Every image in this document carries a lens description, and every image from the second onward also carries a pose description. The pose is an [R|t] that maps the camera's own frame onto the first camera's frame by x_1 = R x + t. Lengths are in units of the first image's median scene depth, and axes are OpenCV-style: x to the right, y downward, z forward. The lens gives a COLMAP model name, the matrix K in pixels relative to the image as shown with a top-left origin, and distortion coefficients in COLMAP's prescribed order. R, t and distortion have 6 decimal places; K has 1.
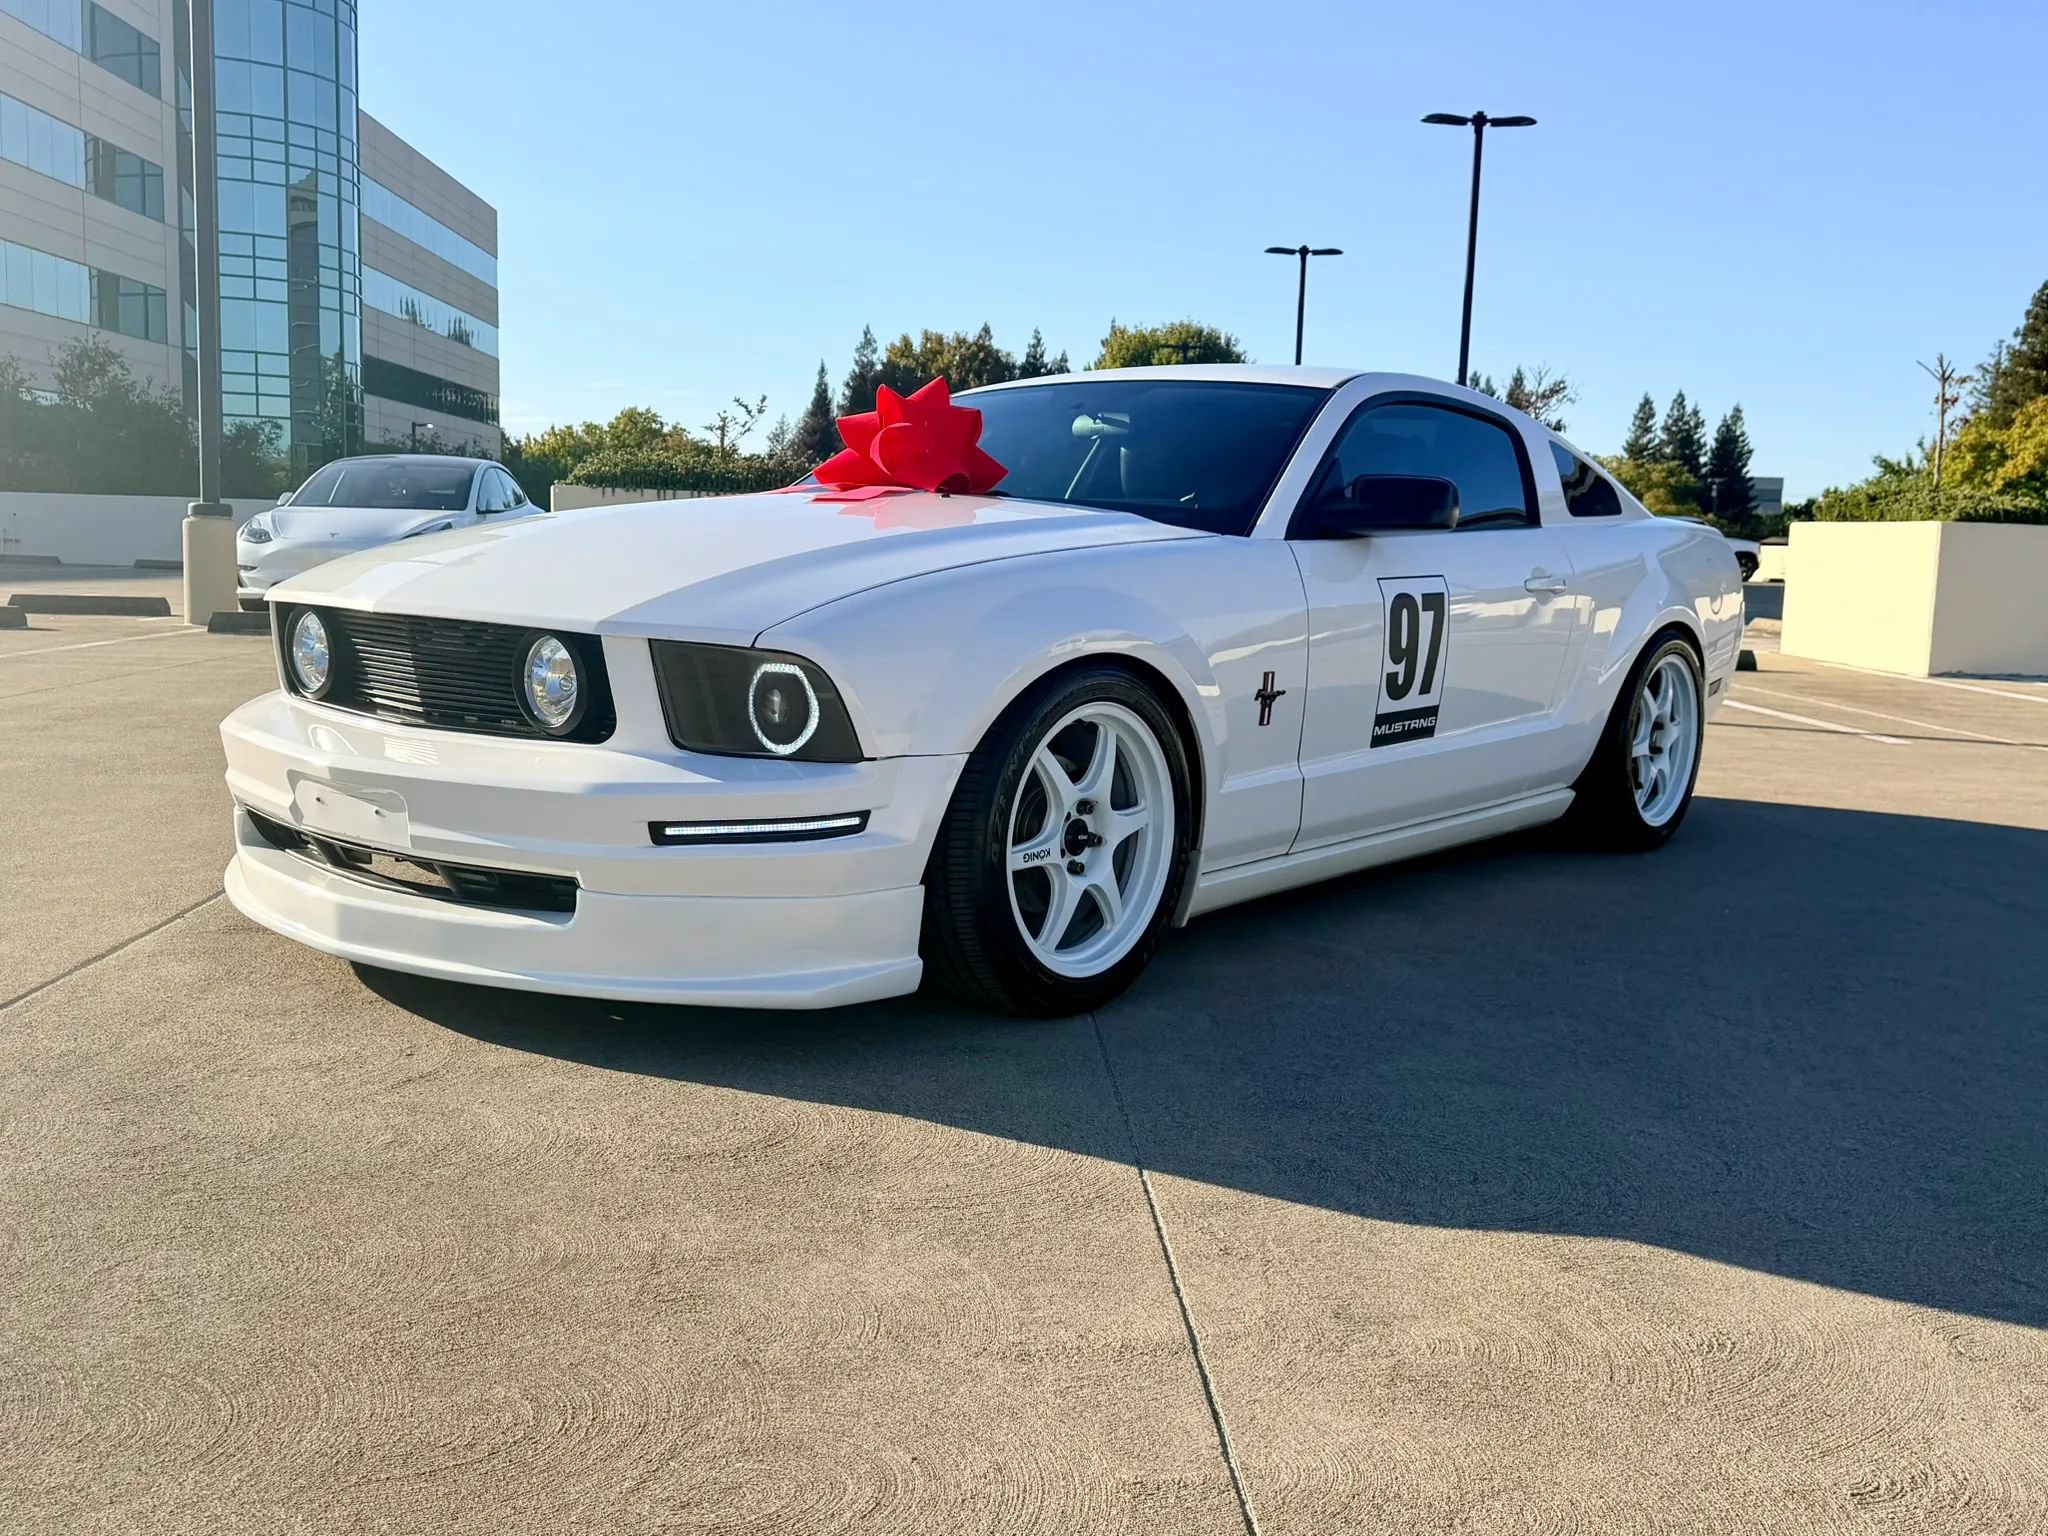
lens RADIAL K [[1851.7, 0, 1031.2], [0, 1851.7, 766.4], [0, 0, 1]] dist [0.193859, -0.414285]
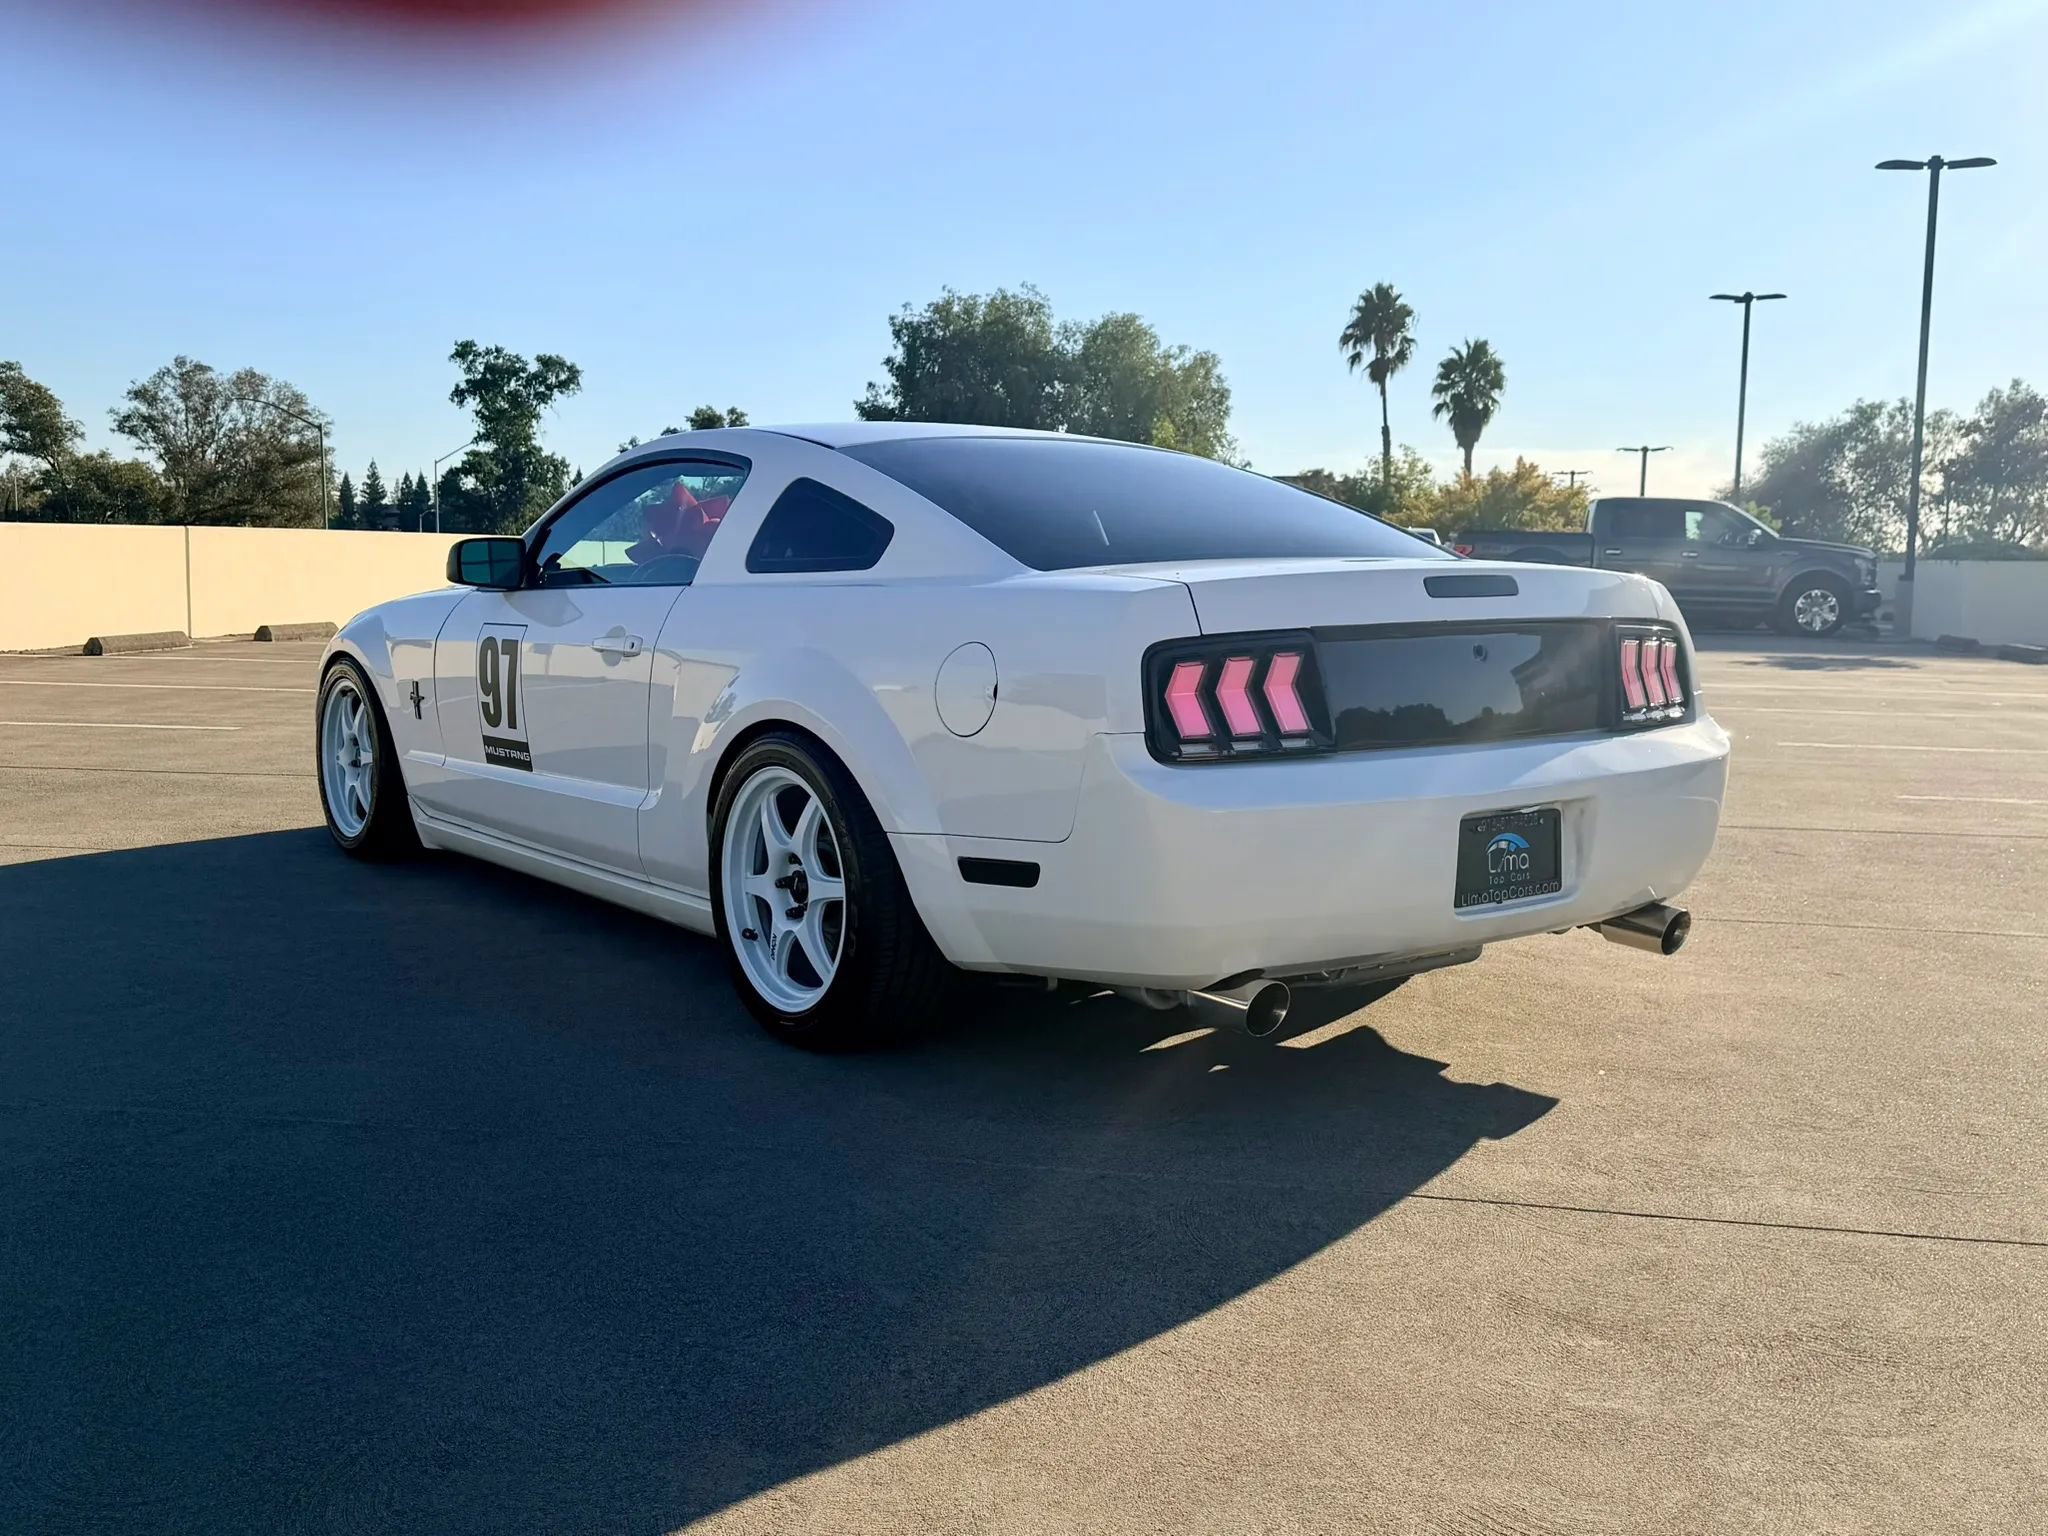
lens RADIAL K [[1863.2, 0, 1024.0], [0, 1863.2, 768.0], [0, 0, 1]] dist [0.206523, -0.450393]
pose [[-0.248519, 0.078266, -0.965460, 1.265460], [-0.140123, 0.983341, 0.115784, -0.195090], [0.958438, 0.164058, -0.233412, 1.601191]]
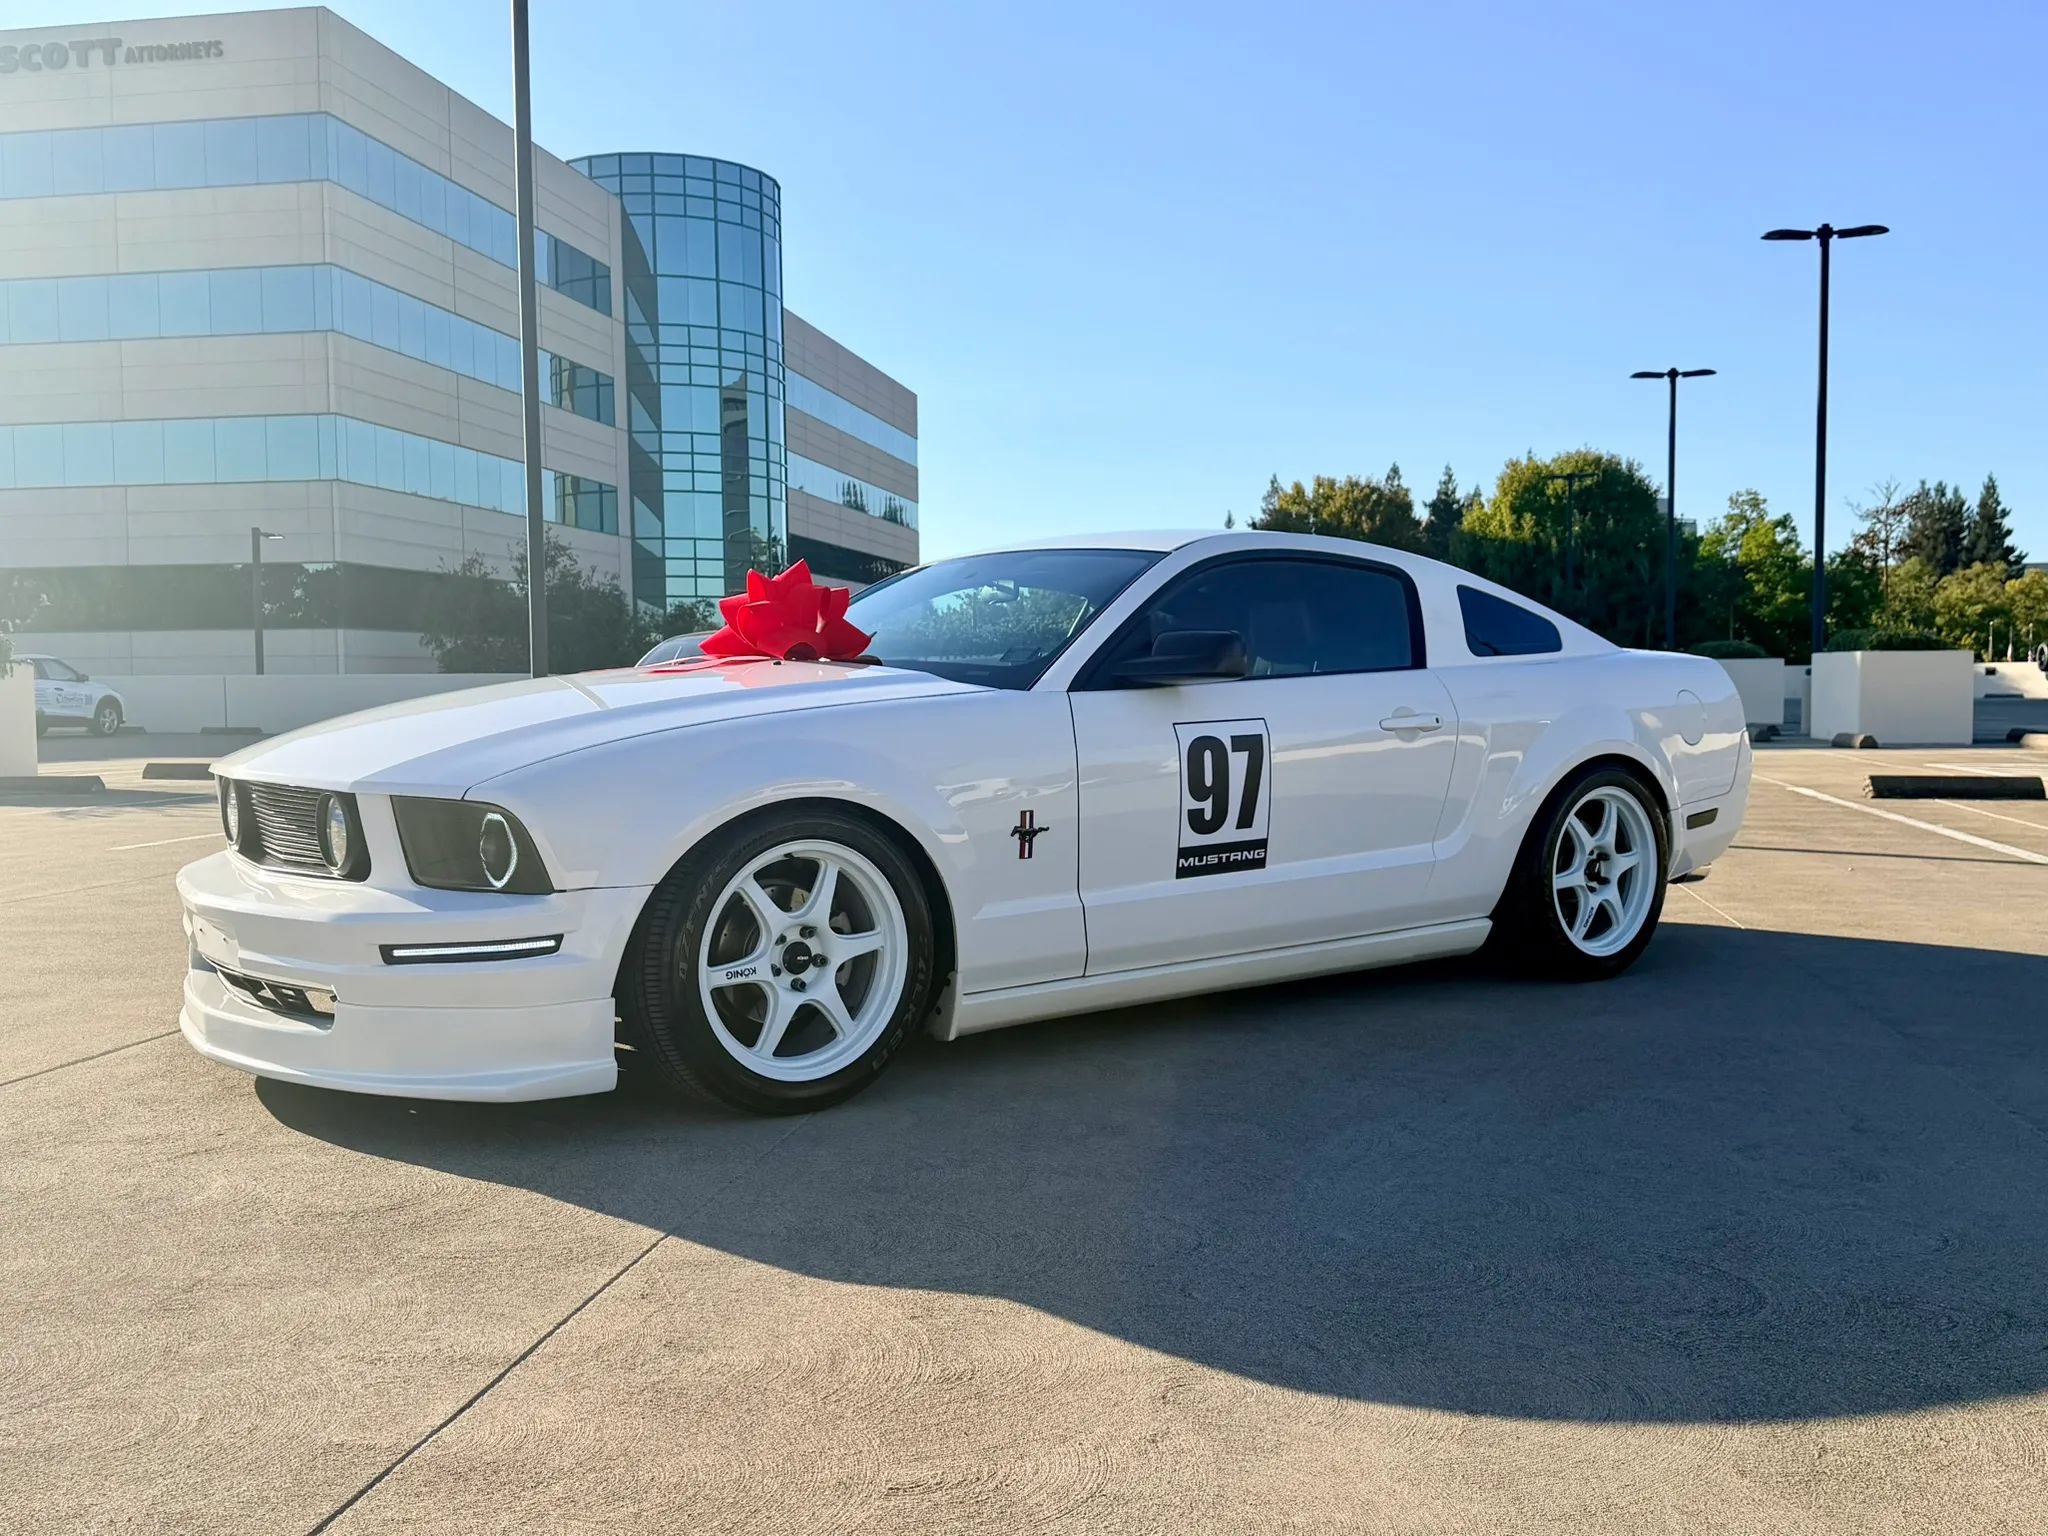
lens RADIAL K [[1863.2, 0, 1024.0], [0, 1863.2, 768.0], [0, 0, 1]] dist [0.206523, -0.450393]
pose [[0.972916, -0.025399, -0.229760, 0.342977], [0.007603, 0.996924, -0.078010, 0.009932], [0.231034, 0.074151, 0.970116, -0.080800]]
